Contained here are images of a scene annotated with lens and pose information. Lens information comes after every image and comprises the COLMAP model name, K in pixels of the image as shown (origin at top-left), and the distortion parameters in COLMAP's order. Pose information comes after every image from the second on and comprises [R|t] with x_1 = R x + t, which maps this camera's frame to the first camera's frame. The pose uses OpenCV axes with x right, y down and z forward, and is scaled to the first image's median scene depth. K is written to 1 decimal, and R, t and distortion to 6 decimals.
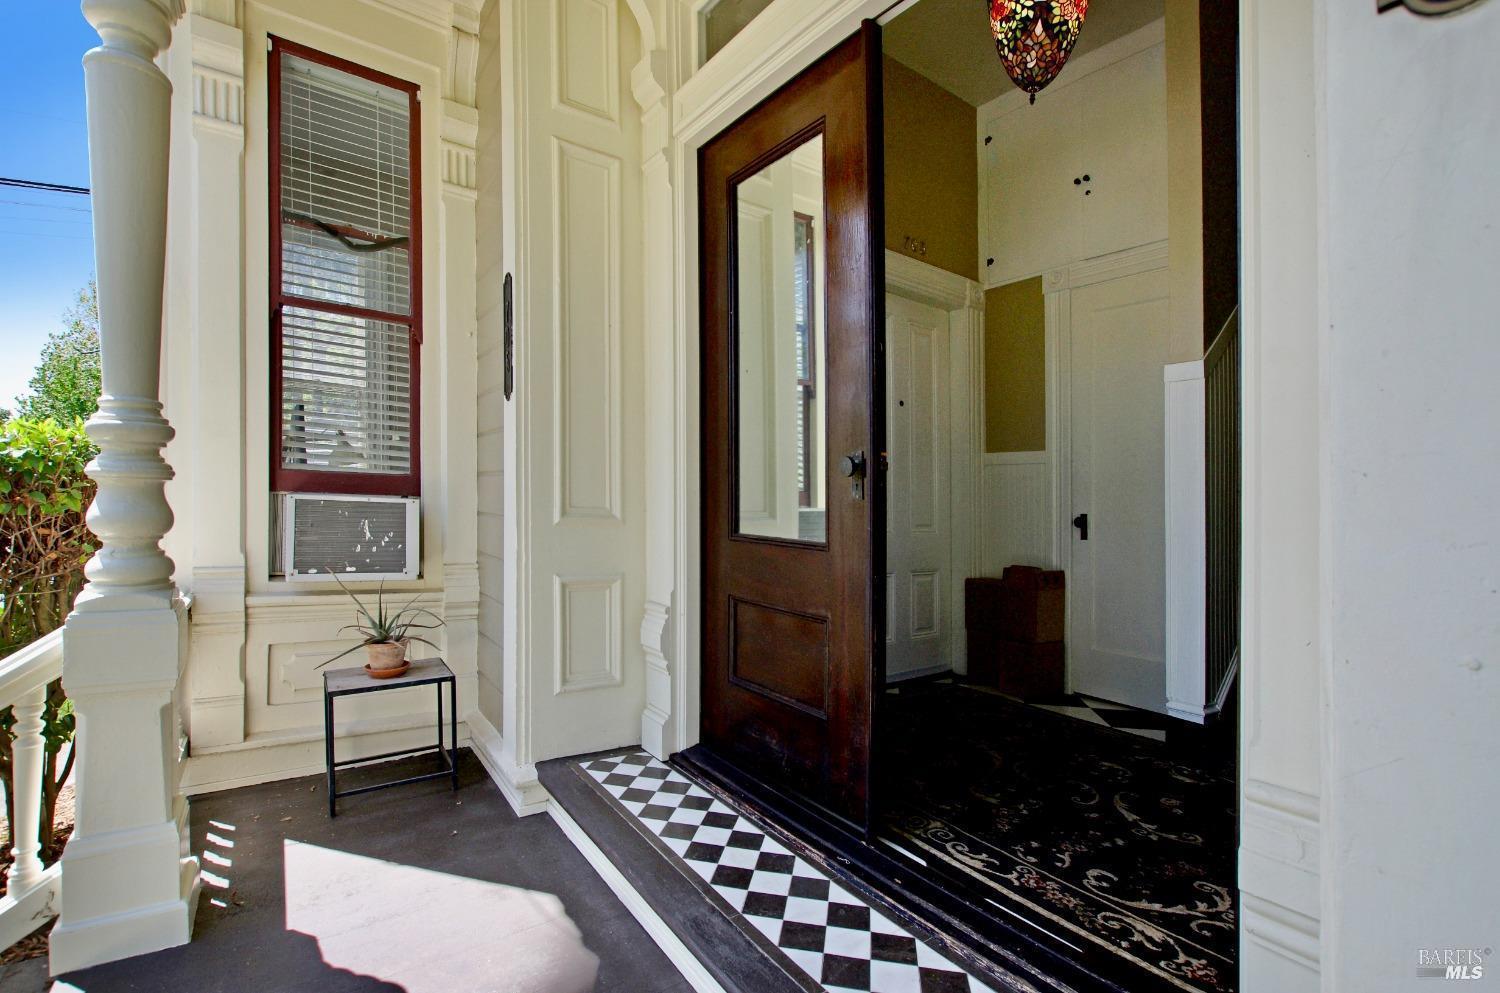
lens RADIAL K [[687.4, 0, 750.2], [0, 687.4, 492.3], [0, 0, 1]] dist [-0.001519, 0.002433]
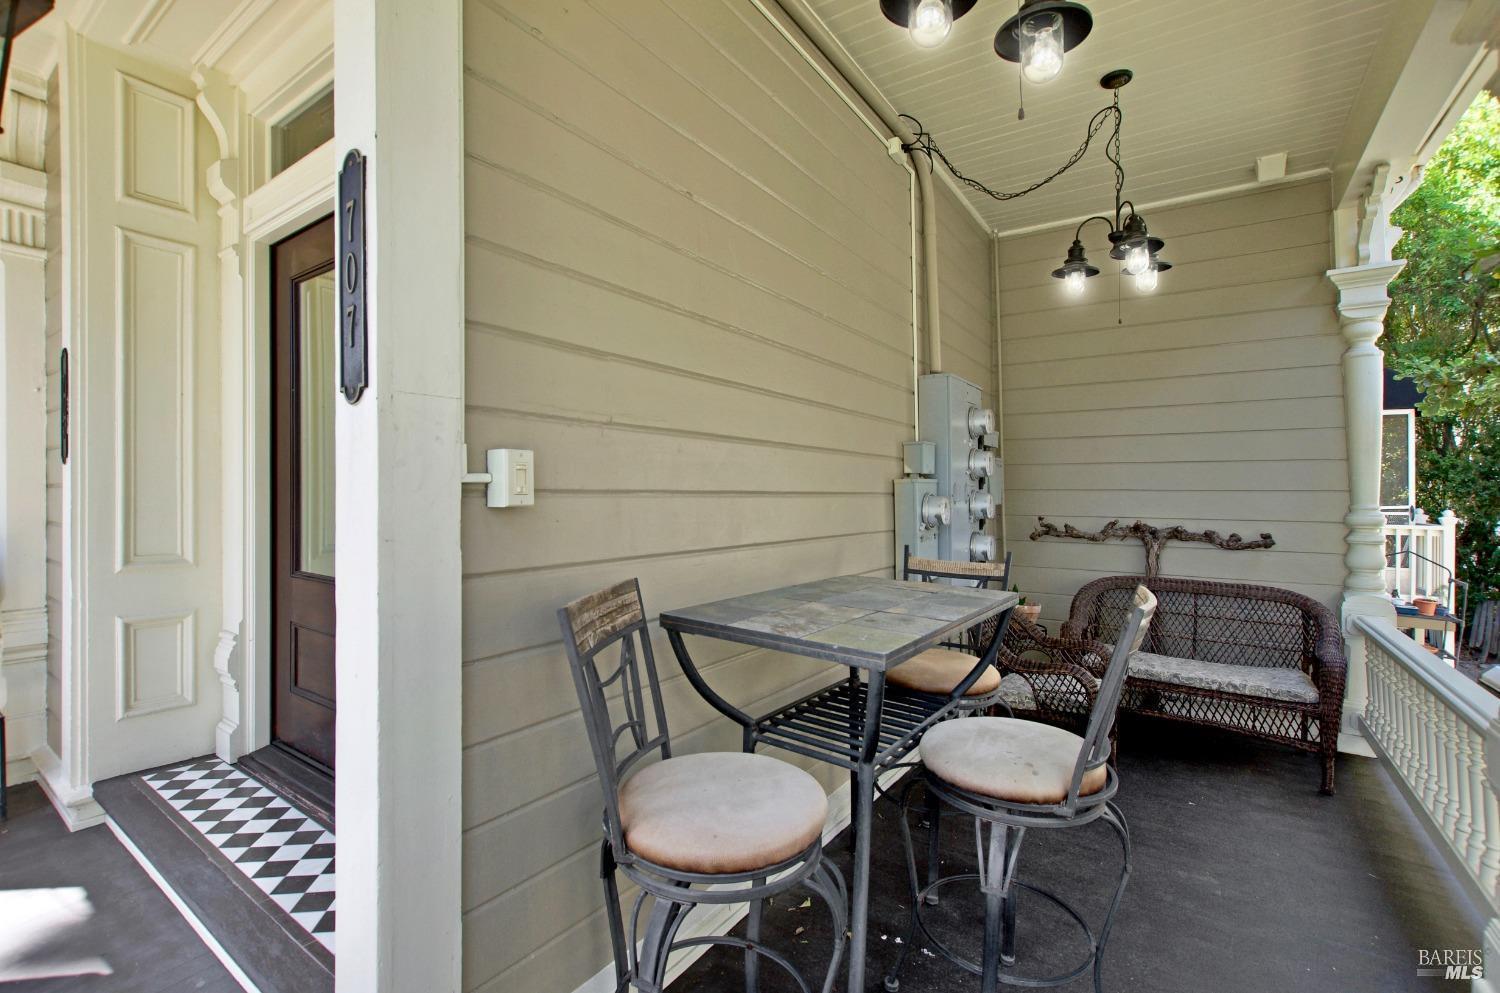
lens RADIAL K [[687.4, 0, 755.5], [0, 687.4, 466.1], [0, 0, 1]] dist [-0.001519, 0.002433]
pose [[0.948292, -0.017892, 0.316895, 0.359833], [0.018883, 0.999822, -0.000055, -0.108850], [-0.316837, 0.006036, 0.948461, -0.421345]]
